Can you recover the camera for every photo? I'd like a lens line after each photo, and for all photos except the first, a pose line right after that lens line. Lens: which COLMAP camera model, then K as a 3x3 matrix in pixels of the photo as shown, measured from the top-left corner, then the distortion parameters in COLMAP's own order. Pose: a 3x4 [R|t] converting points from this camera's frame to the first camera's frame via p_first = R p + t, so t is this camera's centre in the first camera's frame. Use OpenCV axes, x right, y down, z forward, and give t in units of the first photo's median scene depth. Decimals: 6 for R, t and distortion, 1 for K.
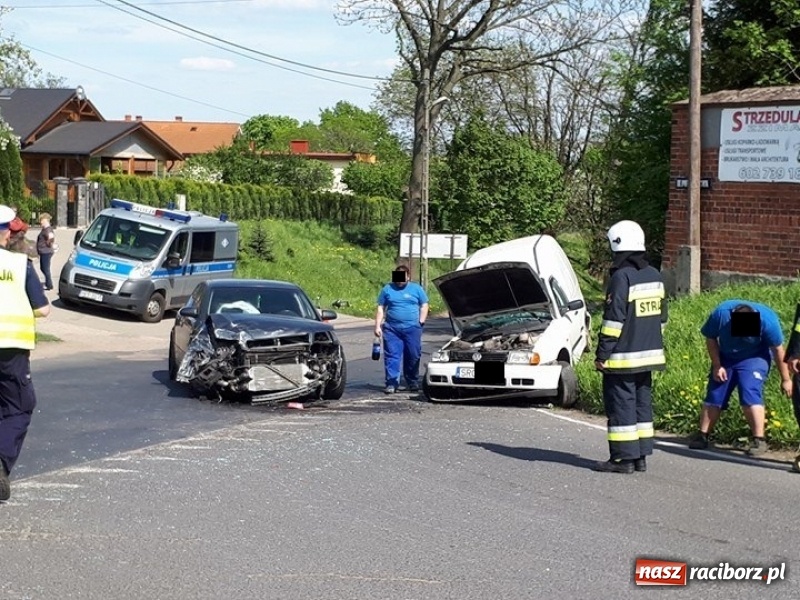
lens RADIAL K [[1455.1, 0, 398.8], [0, 1455.1, 340.1], [0, 0, 1]] dist [0.273471, -1.122881]
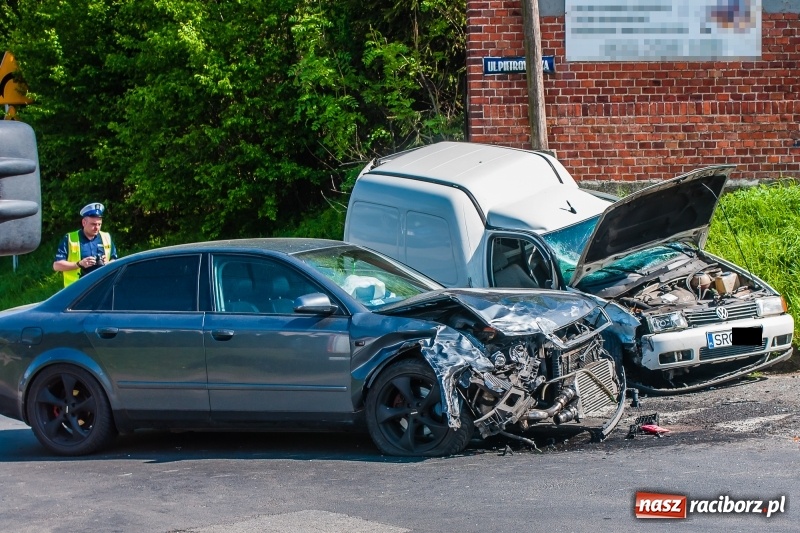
lens RADIAL K [[1772.1, 0, 463.5], [0, 1772.1, 311.6], [0, 0, 1]] dist [-0.025328, 0.215386]
pose [[0.597769, -0.119372, 0.792731, -0.540665], [0.119206, 0.991094, 0.059354, -0.042091], [-0.792756, 0.059019, 0.606675, 0.509169]]
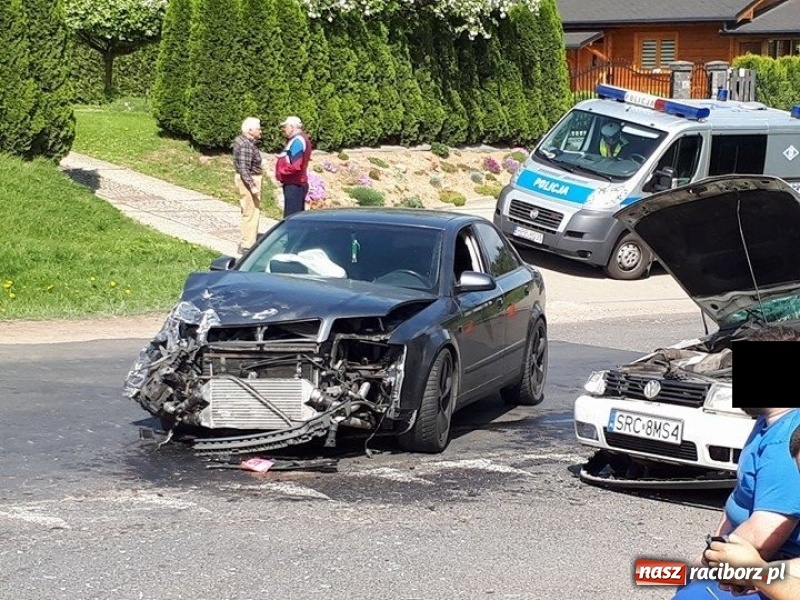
lens RADIAL K [[1853.2, 0, 400.1], [0, 1853.2, 332.2], [0, 0, 1]] dist [0.409333, -2.997739]
pose [[0.861291, 0.051957, -0.505449, 0.229792], [-0.040694, 0.998616, 0.033308, -0.018162], [0.506480, -0.008119, 0.862214, 0.391938]]
